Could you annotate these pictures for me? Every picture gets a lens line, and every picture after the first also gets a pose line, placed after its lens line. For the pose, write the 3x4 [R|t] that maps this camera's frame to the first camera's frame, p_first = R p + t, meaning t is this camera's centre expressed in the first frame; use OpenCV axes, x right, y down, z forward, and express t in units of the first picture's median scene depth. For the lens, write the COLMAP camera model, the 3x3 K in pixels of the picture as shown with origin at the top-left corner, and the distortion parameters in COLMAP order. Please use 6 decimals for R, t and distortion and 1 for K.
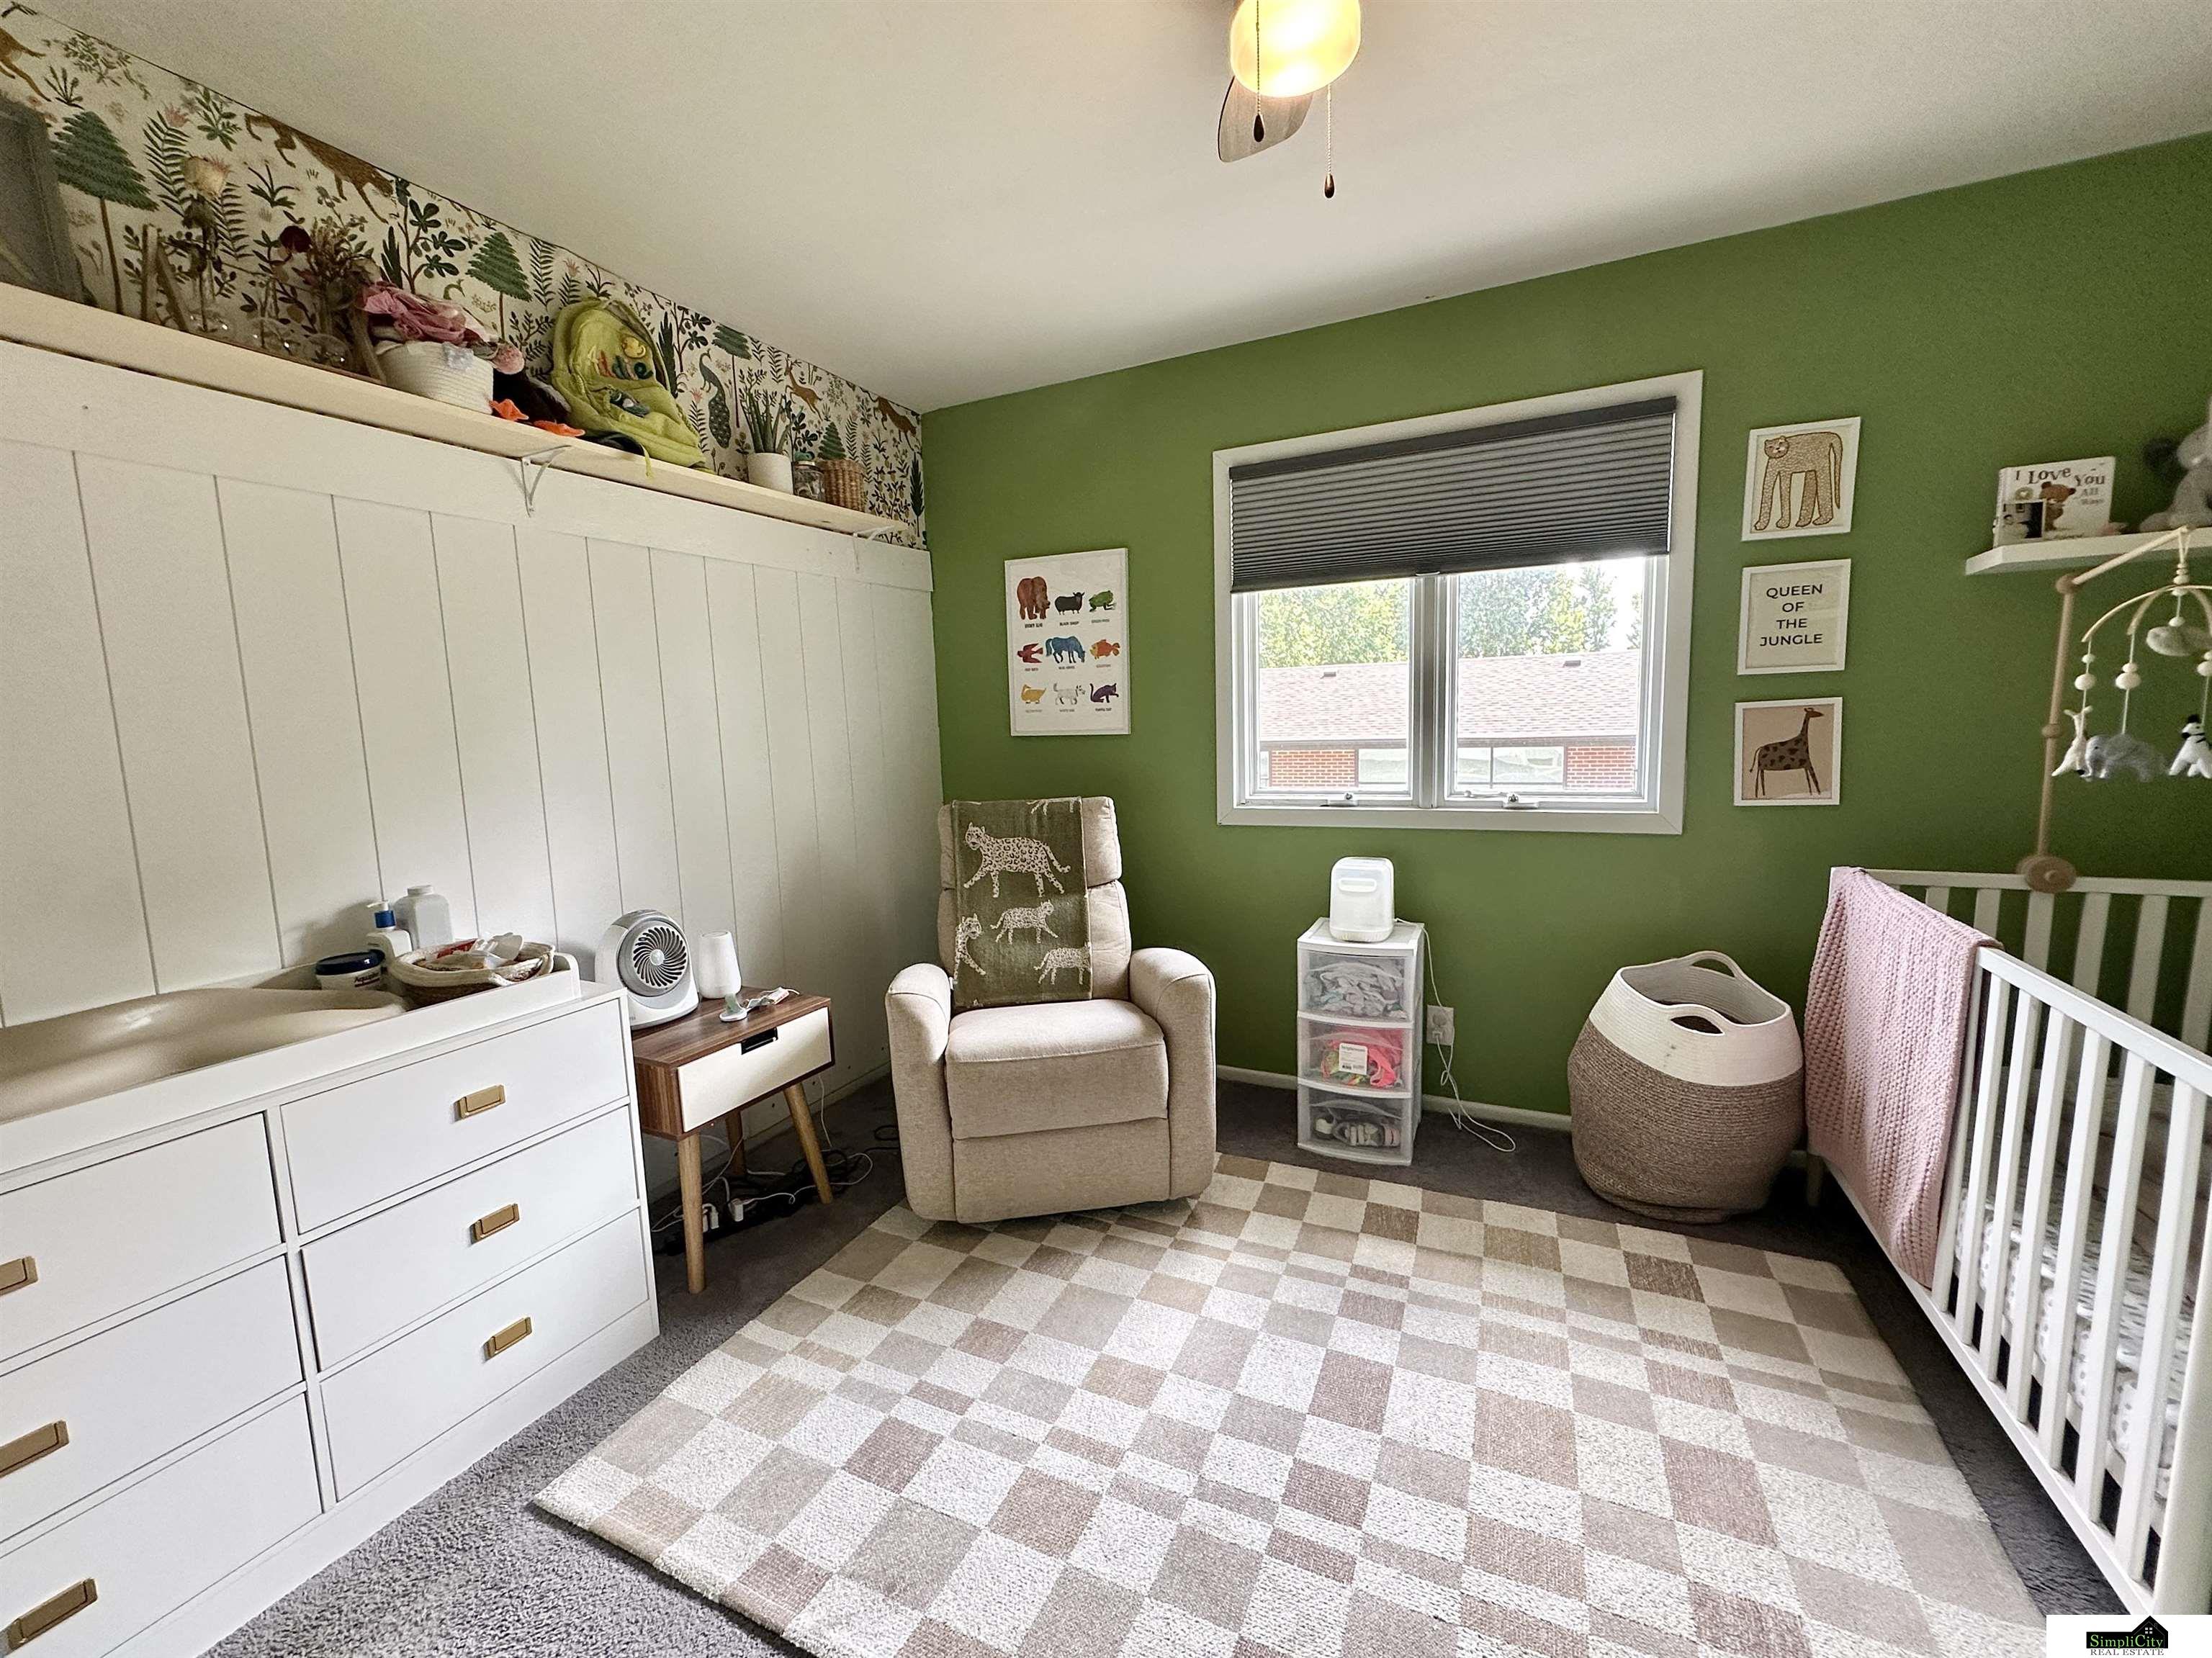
lens RADIAL K [[904.8, 0, 1106.0], [0, 904.8, 829.0], [0, 0, 1]] dist [-0.001034, -0.000163]
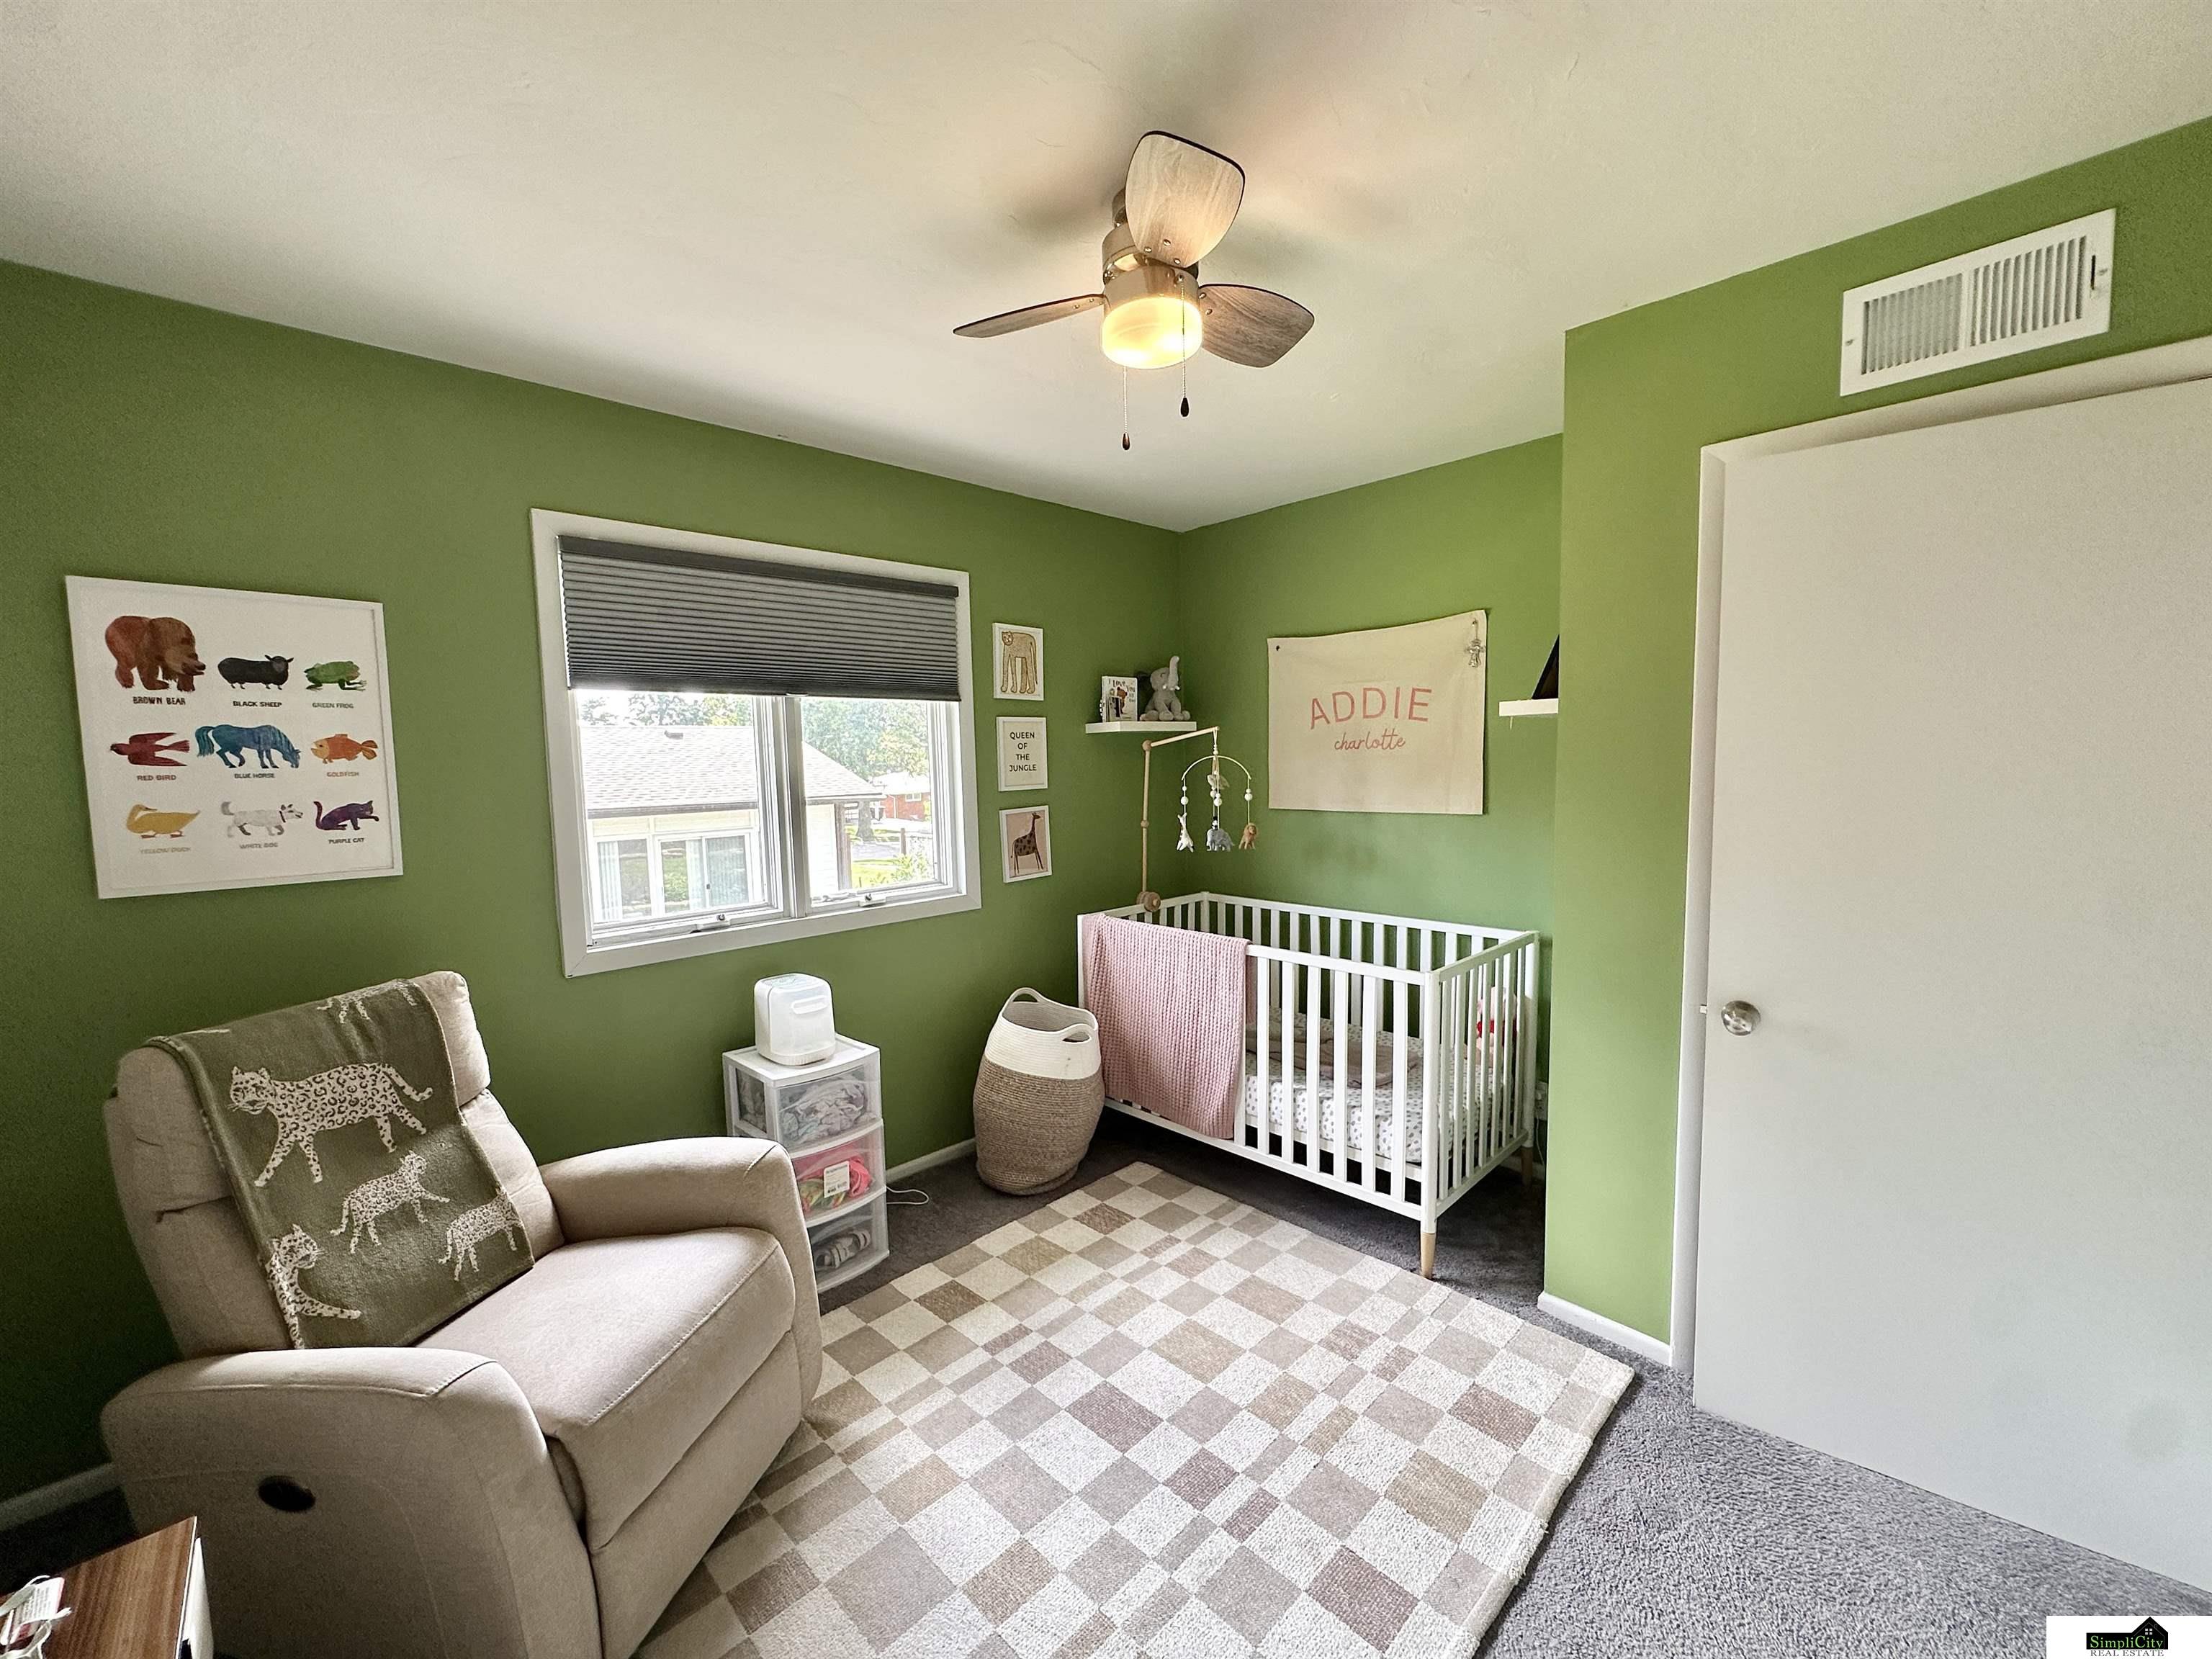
lens RADIAL K [[879.0, 0, 1106.0], [0, 879.0, 829.5], [0, 0, 1]] dist [-0.000303, 0.000170]
pose [[0.353659, -0.056092, 0.933691, -0.531029], [0.125014, 0.992079, 0.012248, -0.106665], [-0.926983, 0.112393, 0.357870, 0.360897]]
